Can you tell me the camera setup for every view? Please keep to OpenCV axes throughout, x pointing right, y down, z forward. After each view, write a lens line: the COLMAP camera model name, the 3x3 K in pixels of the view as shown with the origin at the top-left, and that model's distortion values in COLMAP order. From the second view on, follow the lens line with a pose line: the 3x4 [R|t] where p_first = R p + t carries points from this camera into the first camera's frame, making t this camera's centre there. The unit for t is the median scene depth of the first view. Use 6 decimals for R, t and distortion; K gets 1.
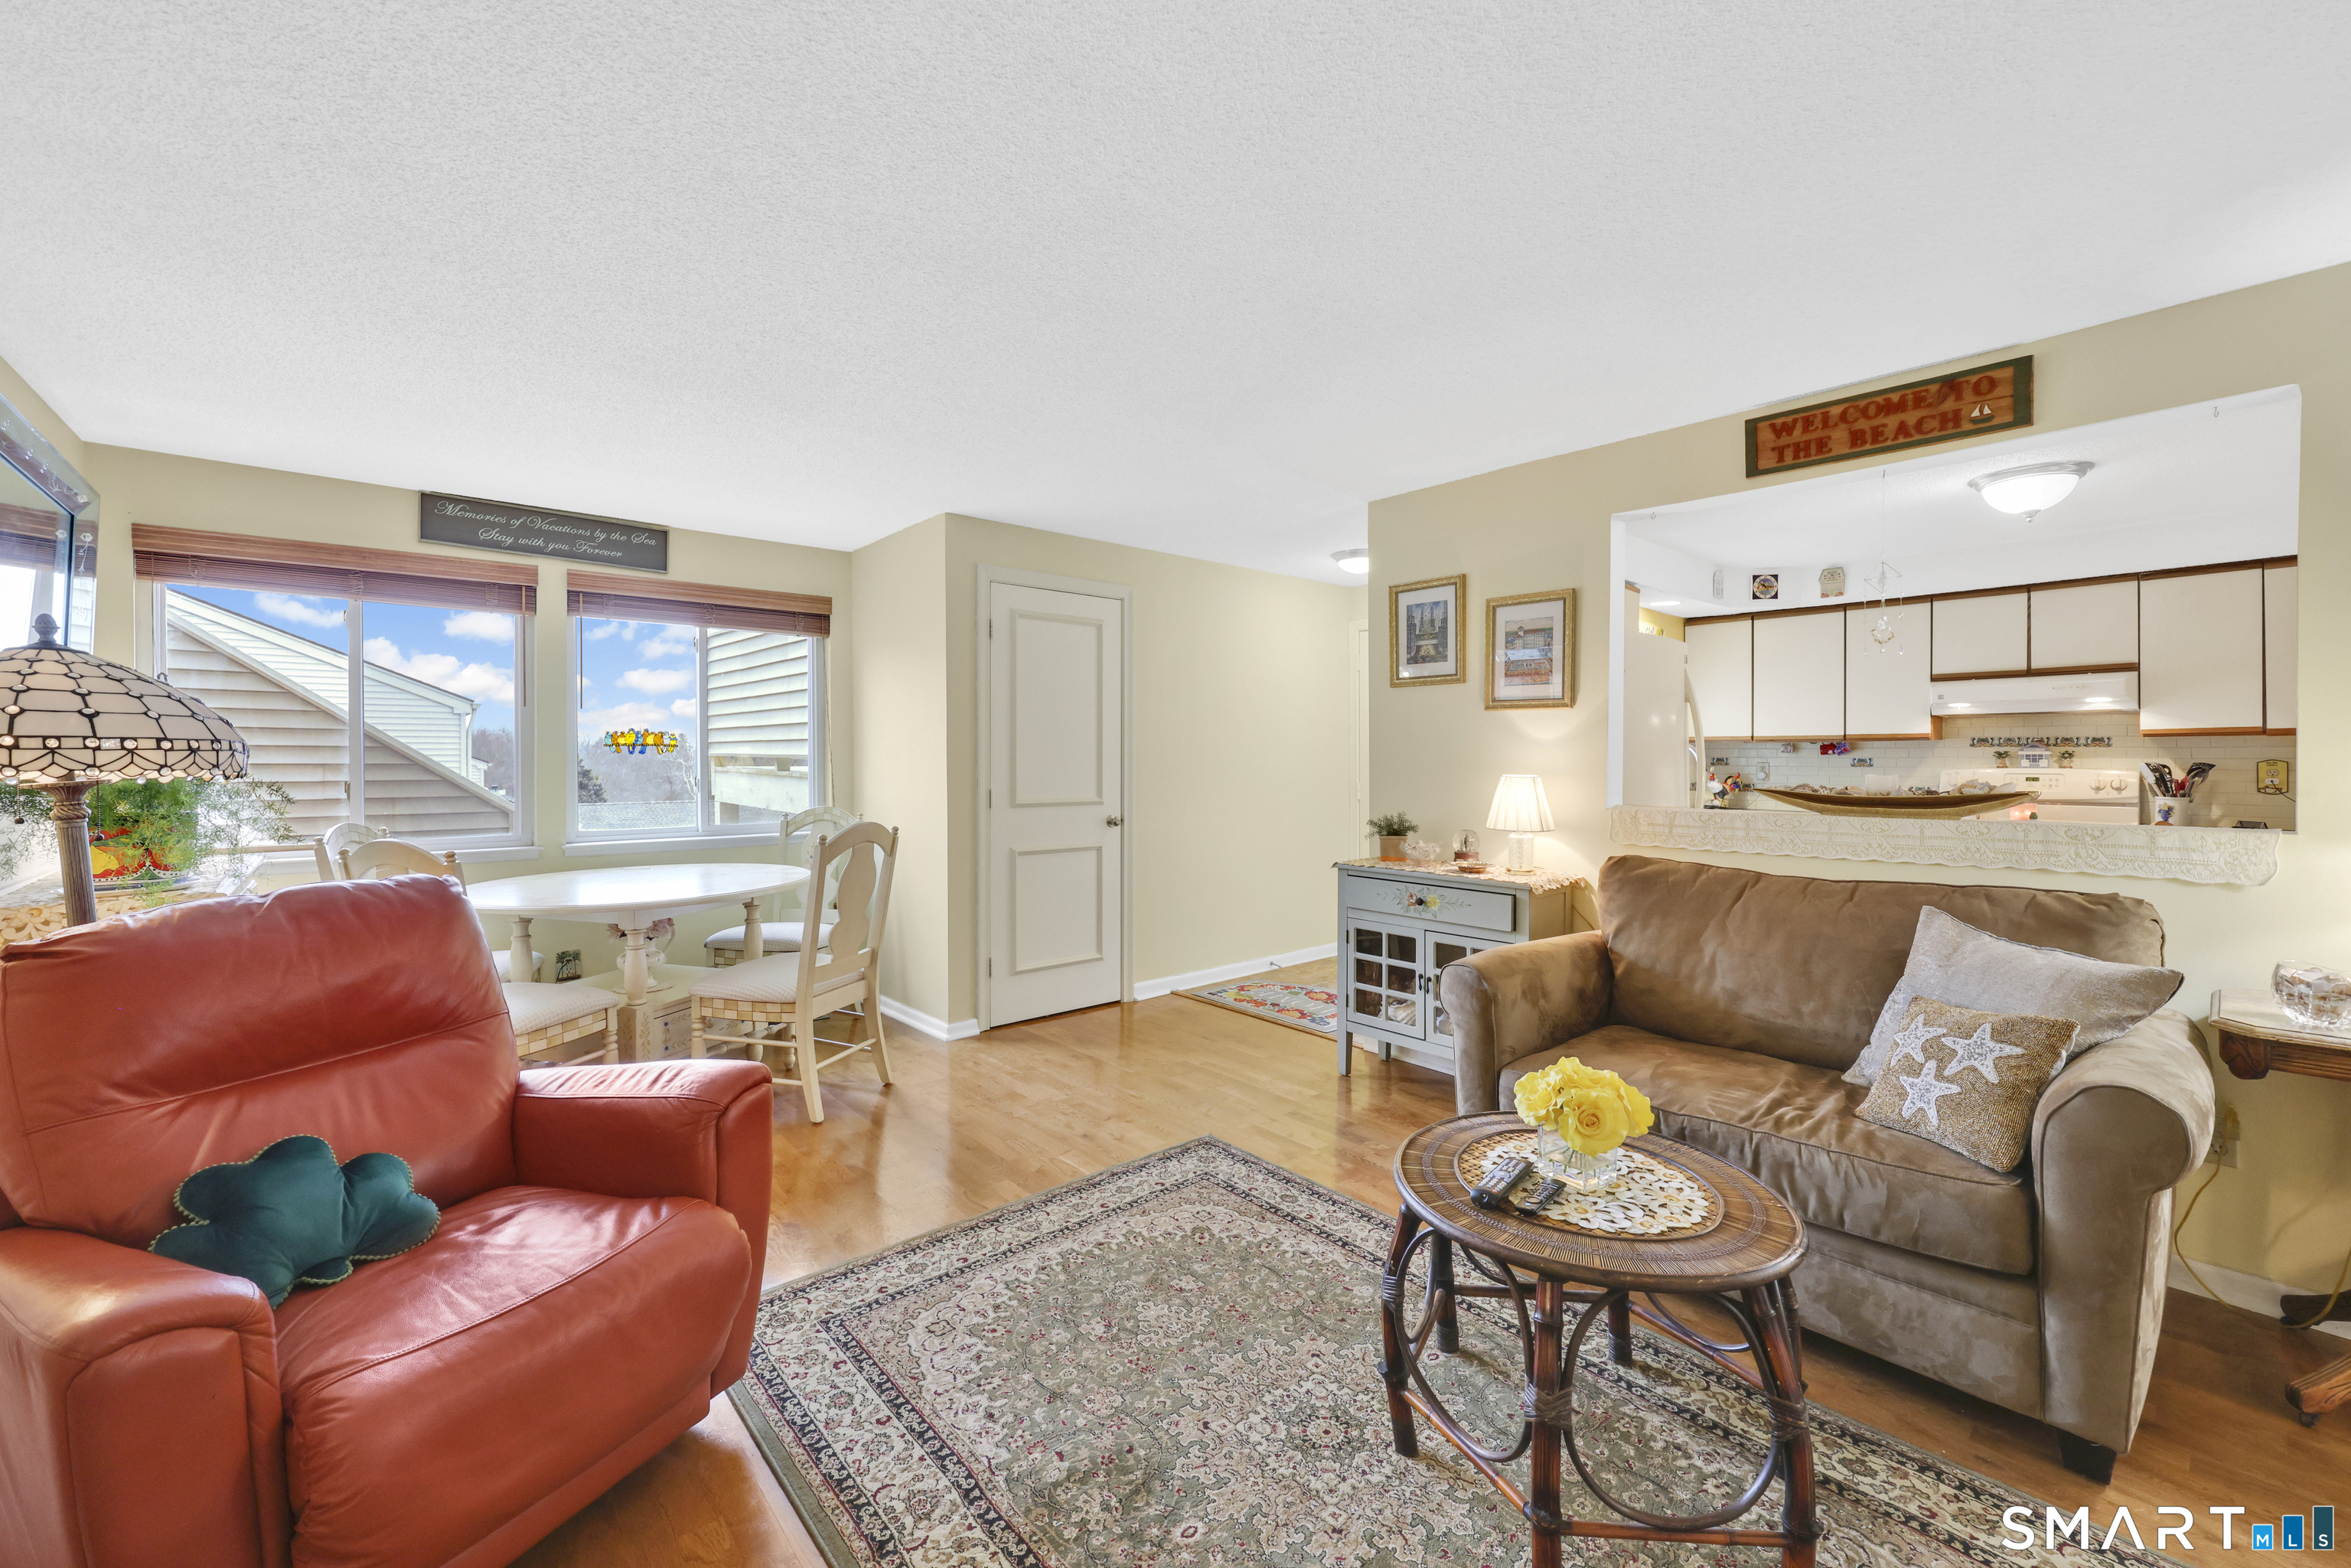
lens RADIAL K [[942.7, 0, 1133.7], [0, 942.7, 763.8], [0, 0, 1]] dist [-0.008140, 0.000198]
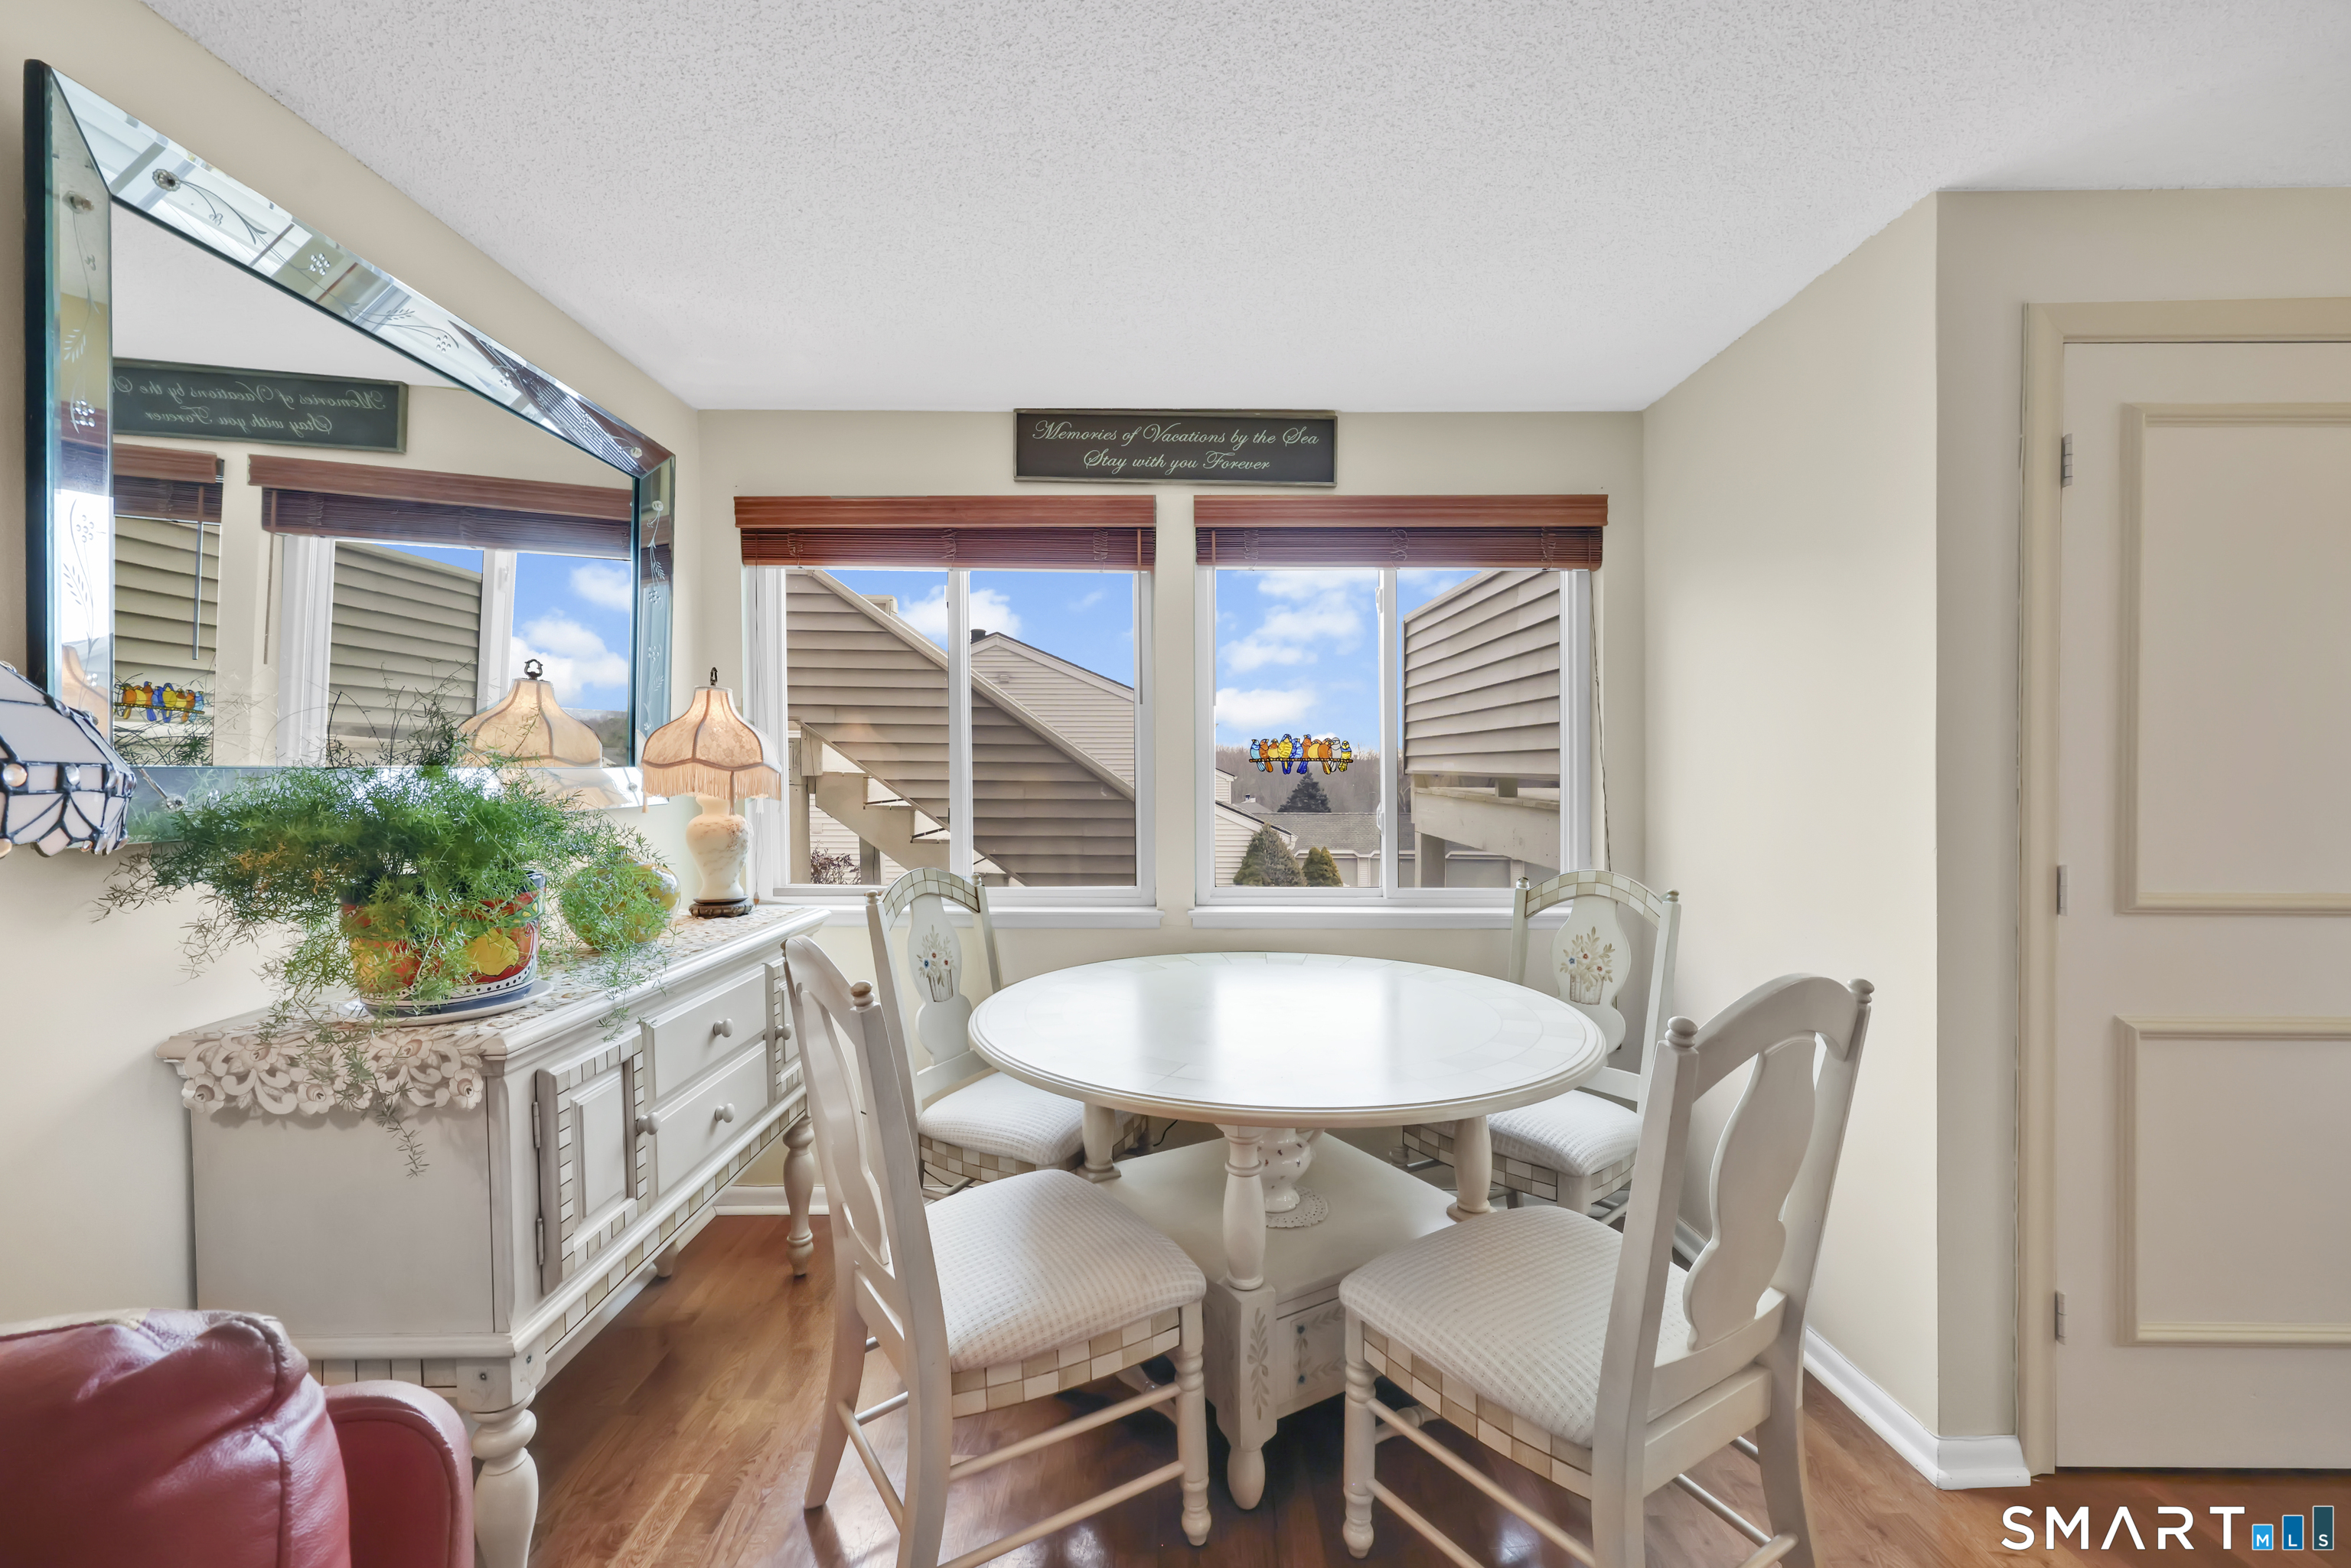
lens RADIAL K [[942.7, 0, 1153.2], [0, 942.7, 764.0], [0, 0, 1]] dist [-0.008140, 0.000198]
pose [[0.766419, -0.005354, -0.642319, -0.200024], [-0.004490, 0.999896, -0.013691, -0.009239], [0.642326, 0.013377, 0.766315, 0.475482]]
